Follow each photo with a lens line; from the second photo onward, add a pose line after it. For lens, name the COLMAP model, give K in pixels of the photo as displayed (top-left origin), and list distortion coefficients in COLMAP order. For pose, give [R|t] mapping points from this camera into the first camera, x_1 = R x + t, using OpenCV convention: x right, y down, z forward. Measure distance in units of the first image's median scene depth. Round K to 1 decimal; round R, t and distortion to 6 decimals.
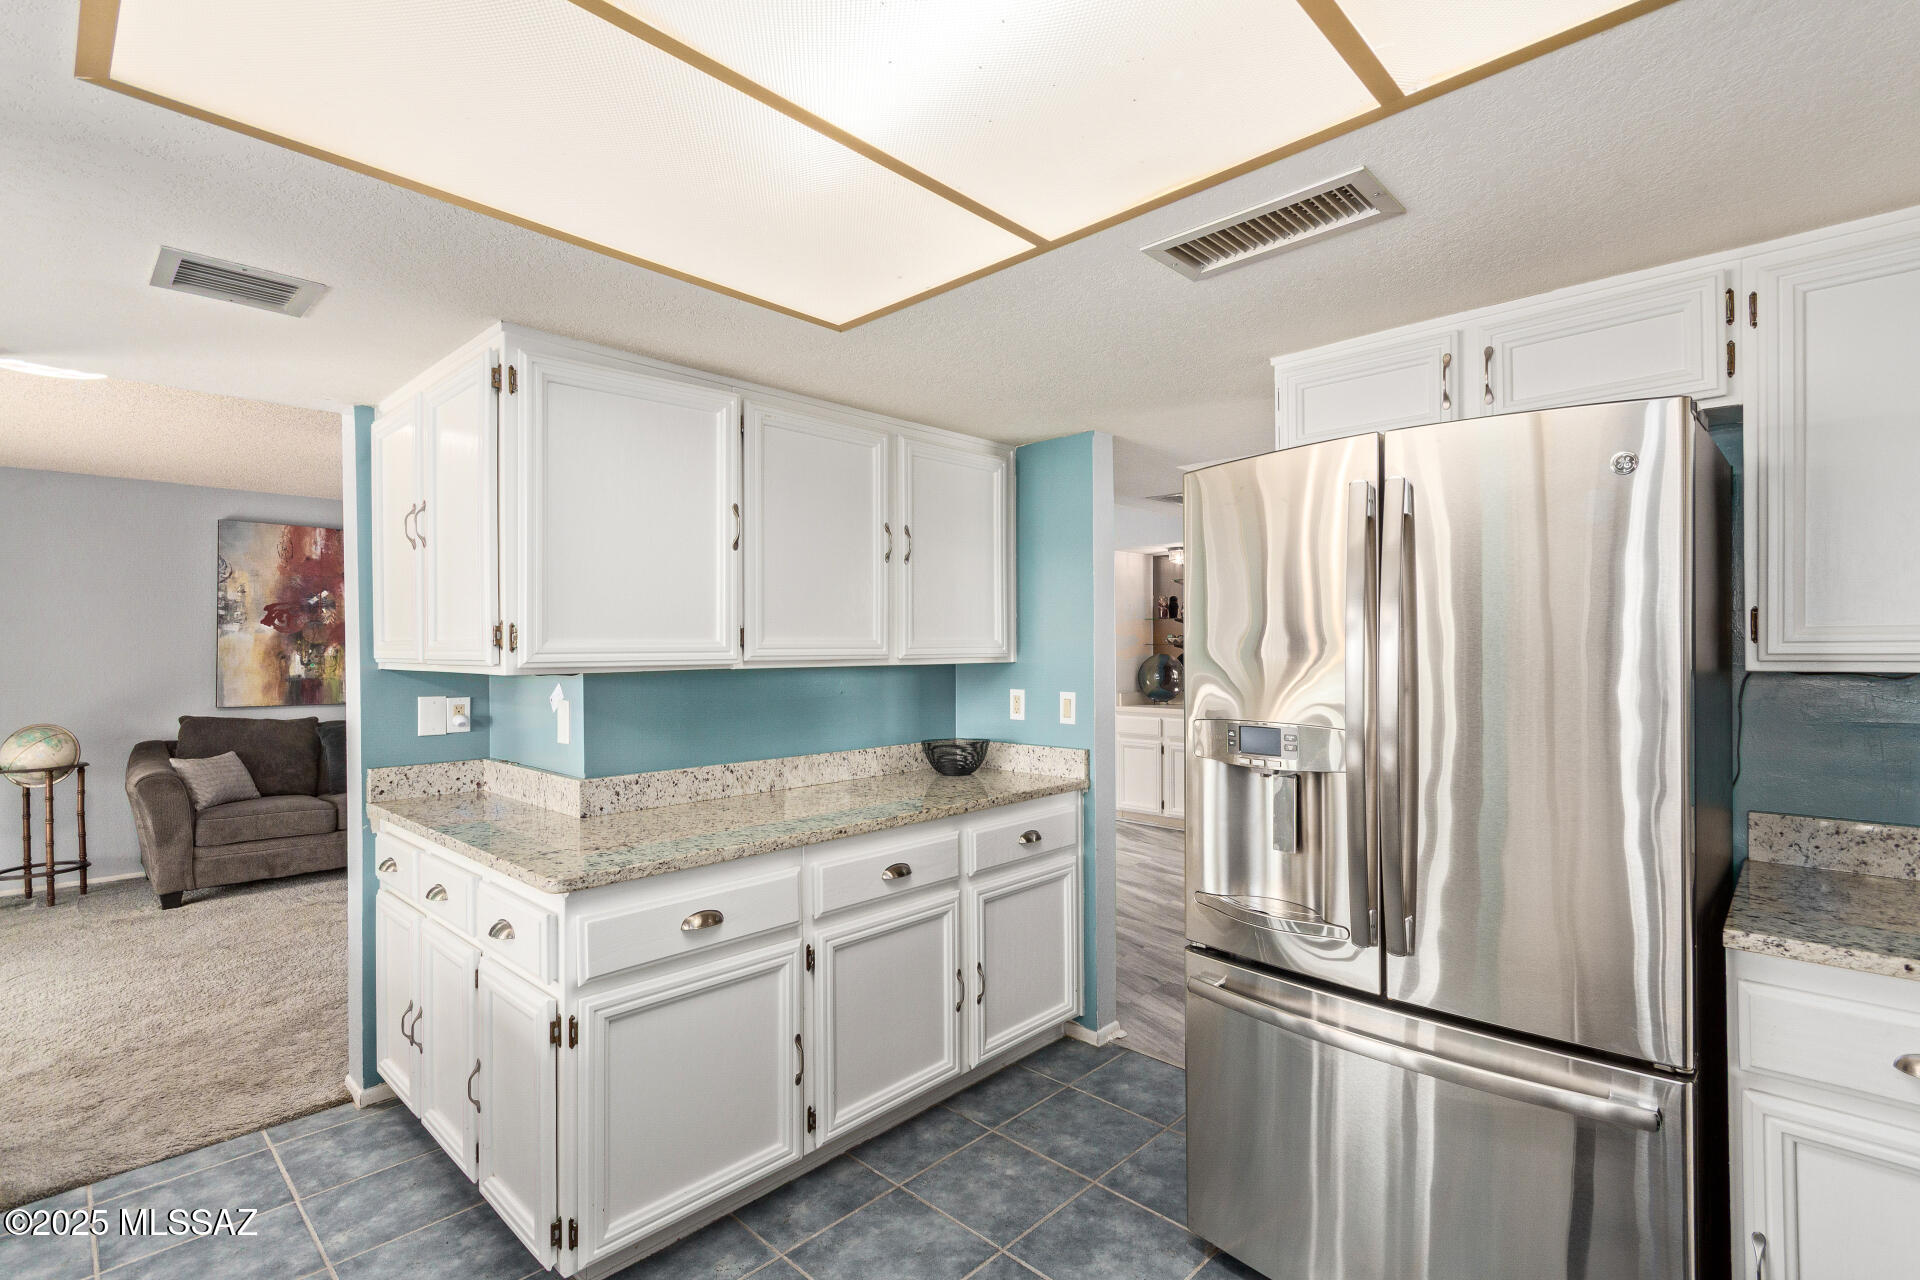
lens RADIAL K [[890.2, 0, 975.3], [0, 890.2, 649.4], [0, 0, 1]] dist [0.002837, 0.000823]
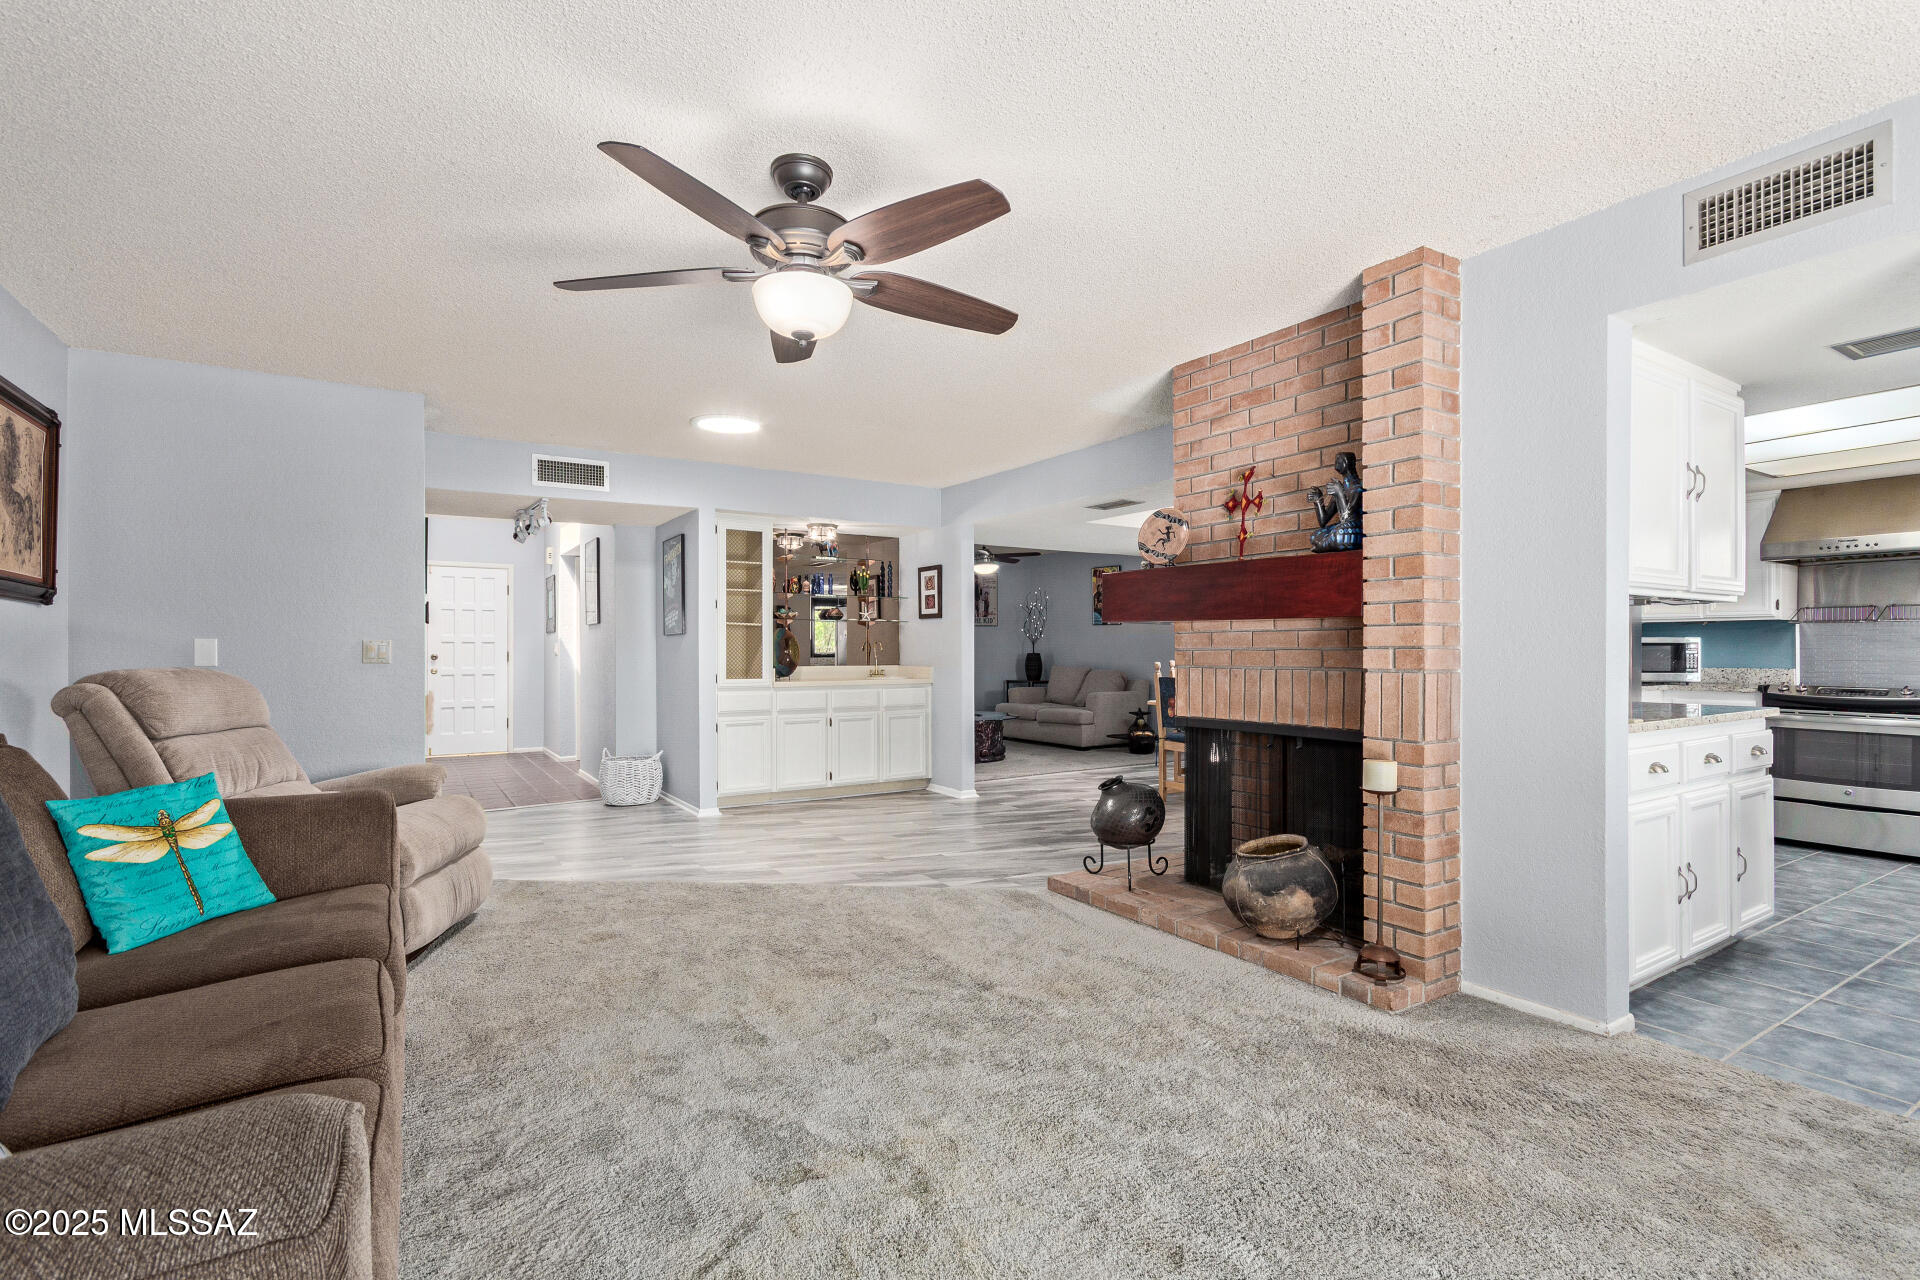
lens RADIAL K [[898.6, 0, 965.6], [0, 898.6, 648.9], [0, 0, 1]] dist [0.005881, 0.000854]
pose [[0.240379, 0.006806, 0.970655, -0.987480], [0.002537, 0.999968, -0.007640, 0.049345], [-0.970676, 0.004299, 0.240354, 0.788992]]
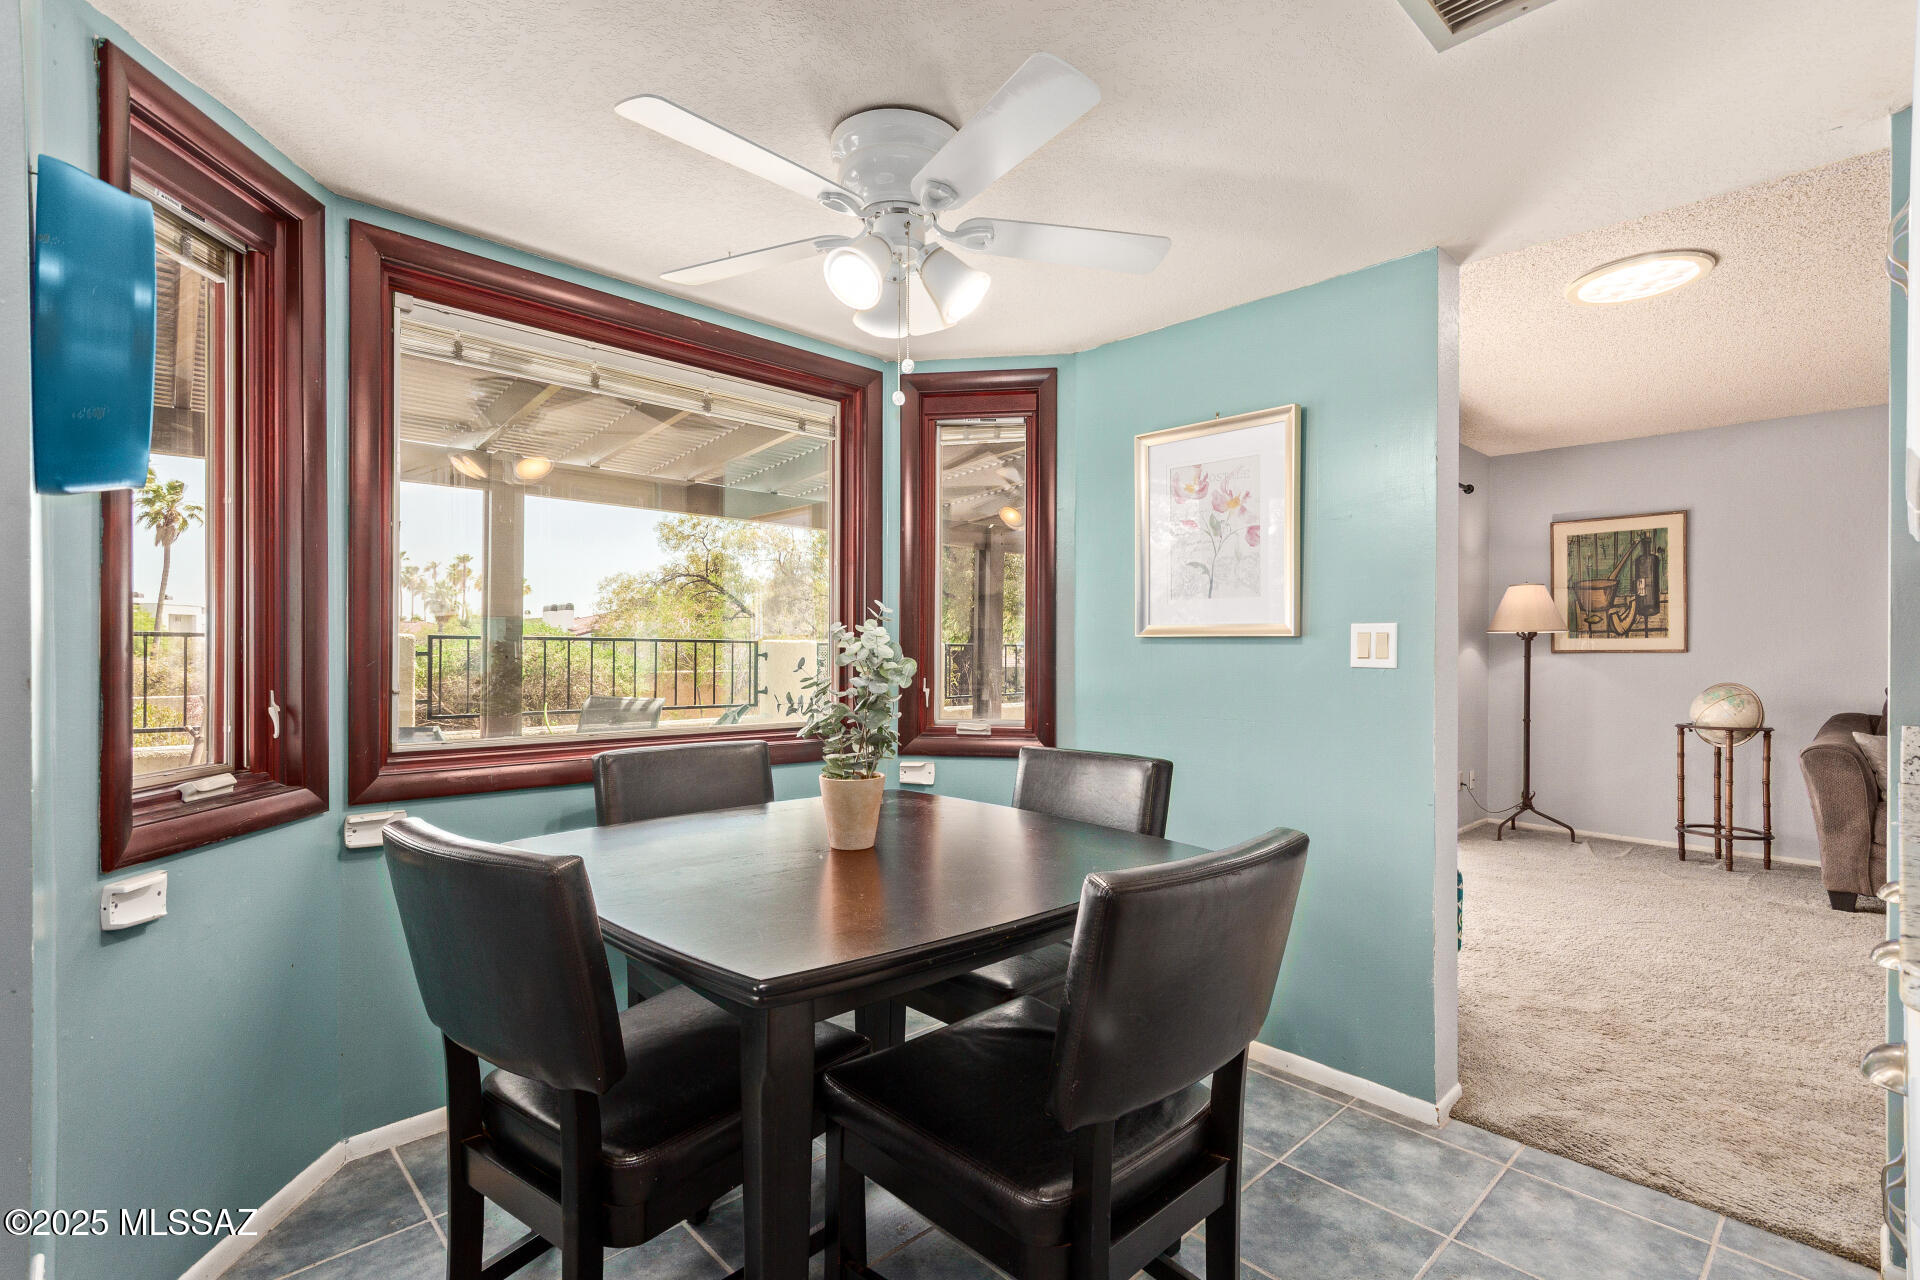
lens RADIAL K [[890.2, 0, 975.3], [0, 890.2, 649.4], [0, 0, 1]] dist [0.002837, 0.000823]
pose [[-0.050678, 0.006249, -0.998696, -0.032044], [-0.006529, 0.999957, 0.006588, 0.045092], [0.998694, 0.006855, -0.050635, 0.224195]]
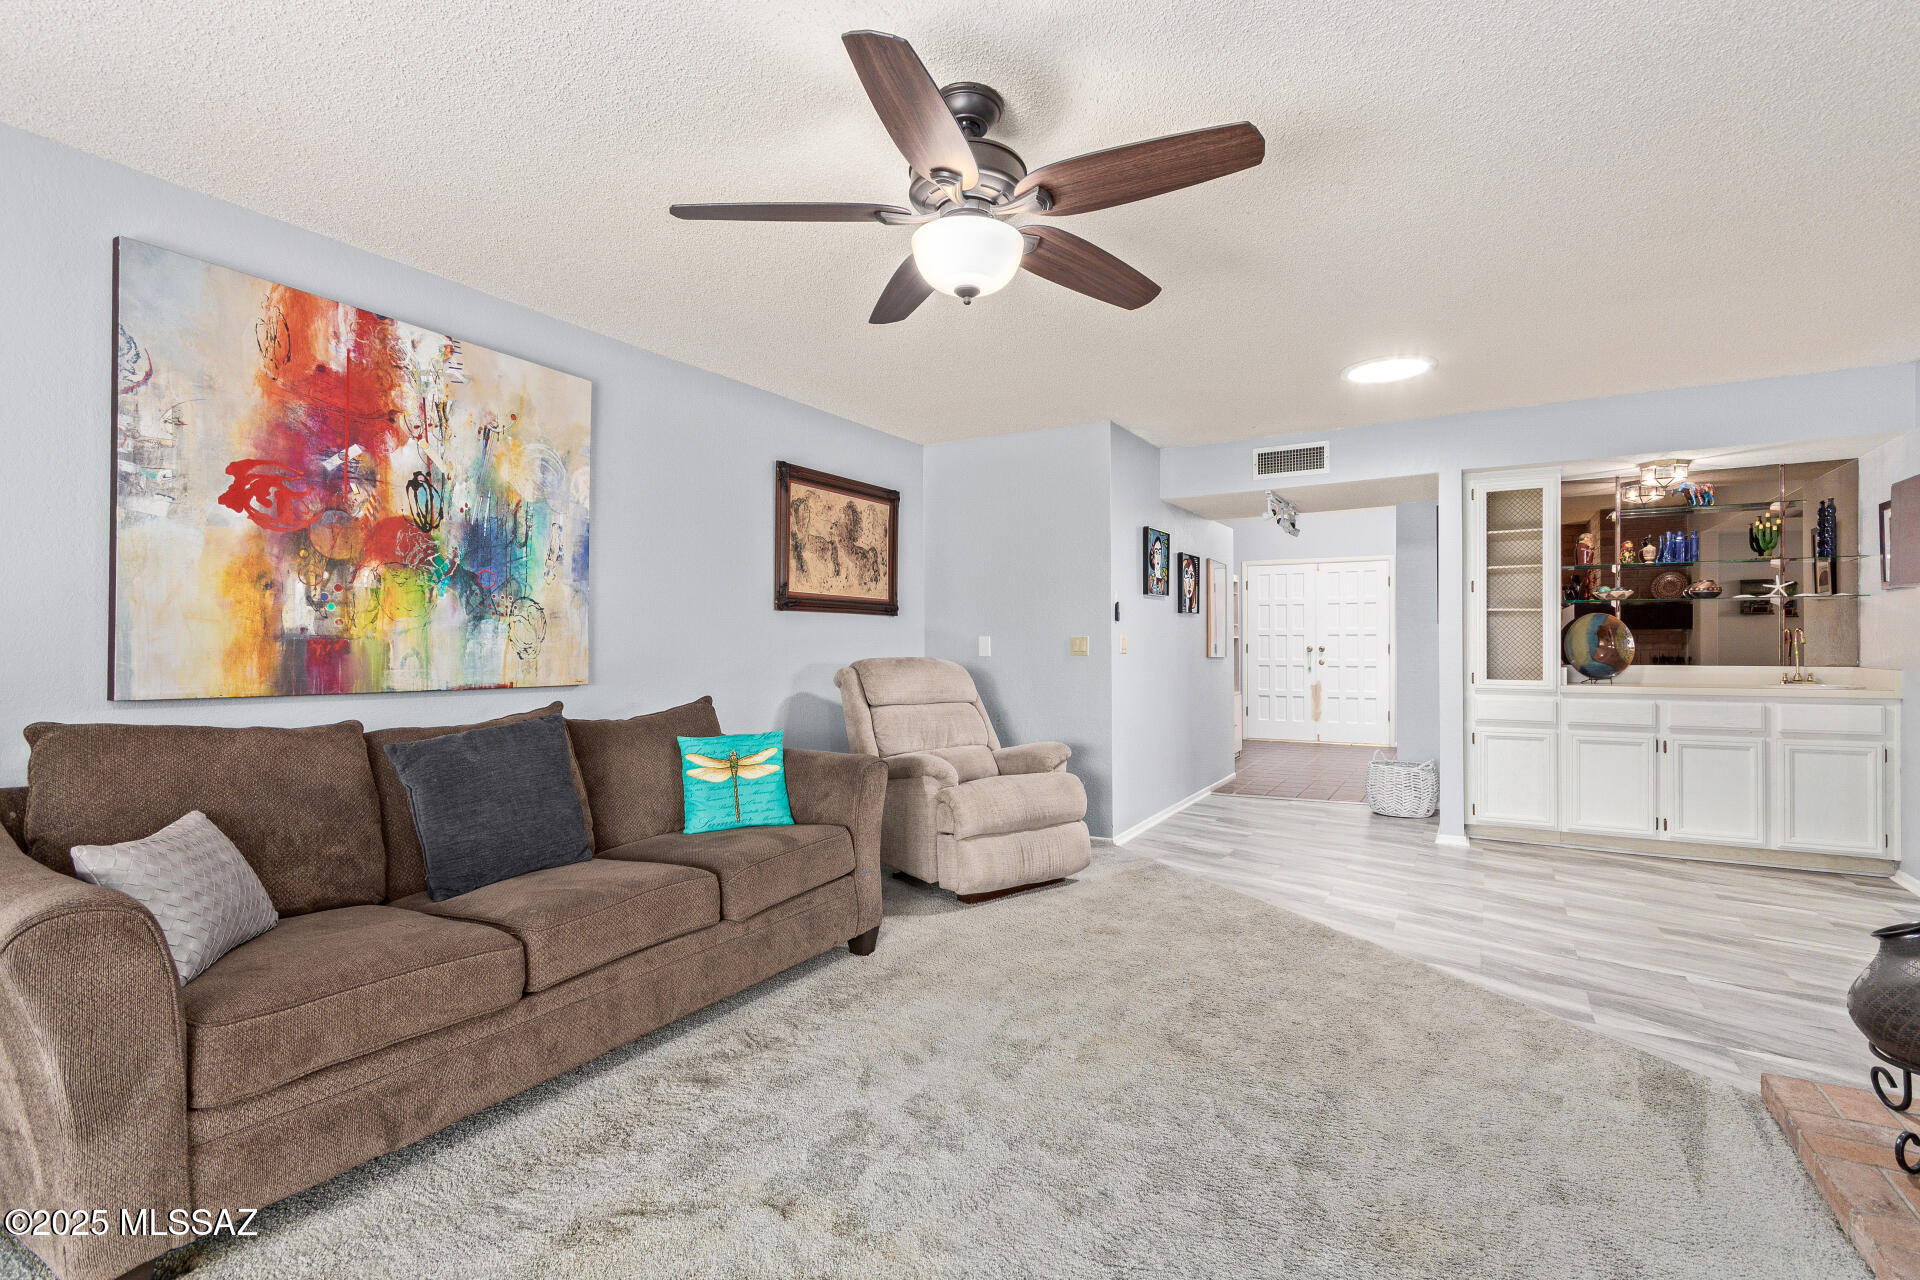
lens RADIAL K [[890.2, 0, 975.3], [0, 890.2, 649.4], [0, 0, 1]] dist [0.002837, 0.000823]
pose [[0.971290, 0.000411, 0.237896, -0.639552], [-0.001158, 0.999995, 0.002998, 0.045104], [-0.237894, -0.003187, 0.971286, 0.580240]]
